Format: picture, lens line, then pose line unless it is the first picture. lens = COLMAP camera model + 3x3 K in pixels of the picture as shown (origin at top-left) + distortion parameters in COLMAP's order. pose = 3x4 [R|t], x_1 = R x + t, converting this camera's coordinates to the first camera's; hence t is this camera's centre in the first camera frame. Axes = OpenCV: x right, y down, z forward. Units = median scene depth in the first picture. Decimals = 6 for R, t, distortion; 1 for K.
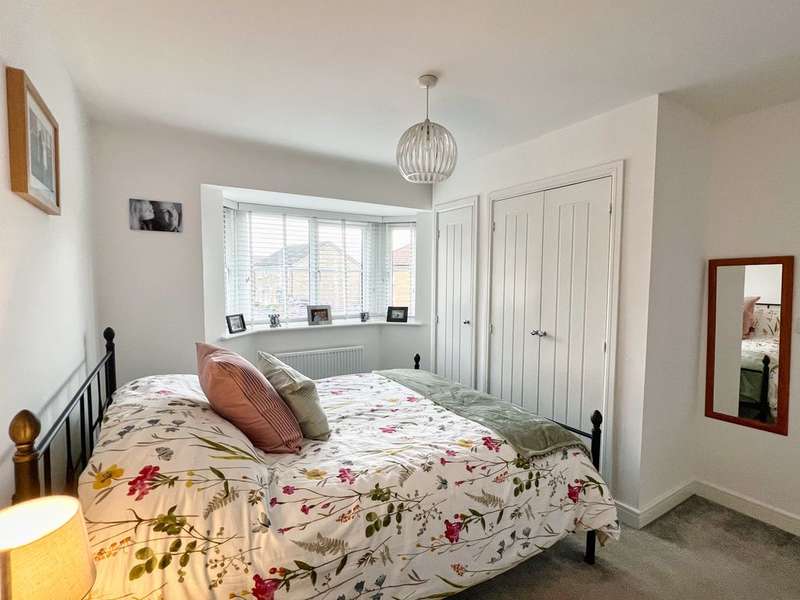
lens RADIAL K [[385.3, 0, 400.0], [0, 385.3, 303.7], [0, 0, 1]] dist [-0.003649, -0.000237]
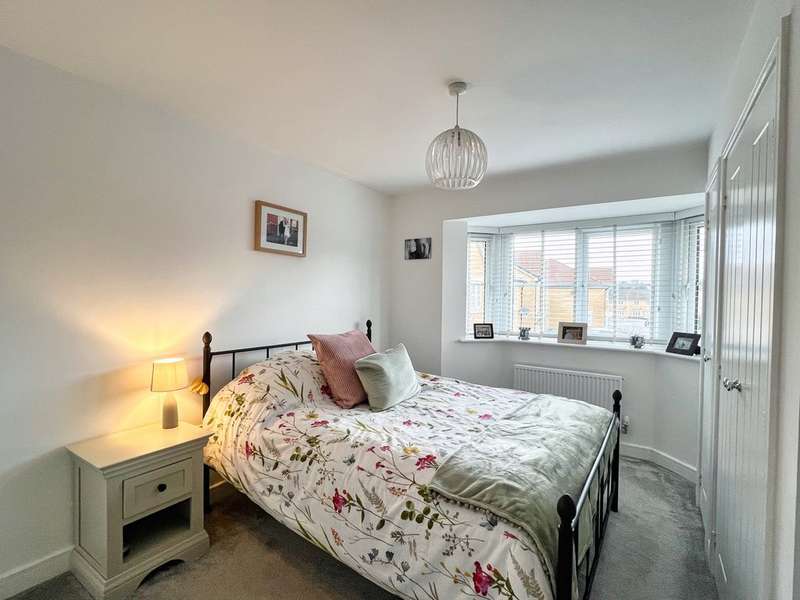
lens RADIAL K [[385.3, 0, 400.0], [0, 385.3, 303.7], [0, 0, 1]] dist [-0.003649, -0.000237]
pose [[0.418677, 0.017691, -0.907963, 0.901671], [-0.074161, 0.997137, -0.014768, 0.007298], [0.905102, 0.073518, 0.418790, 0.468465]]
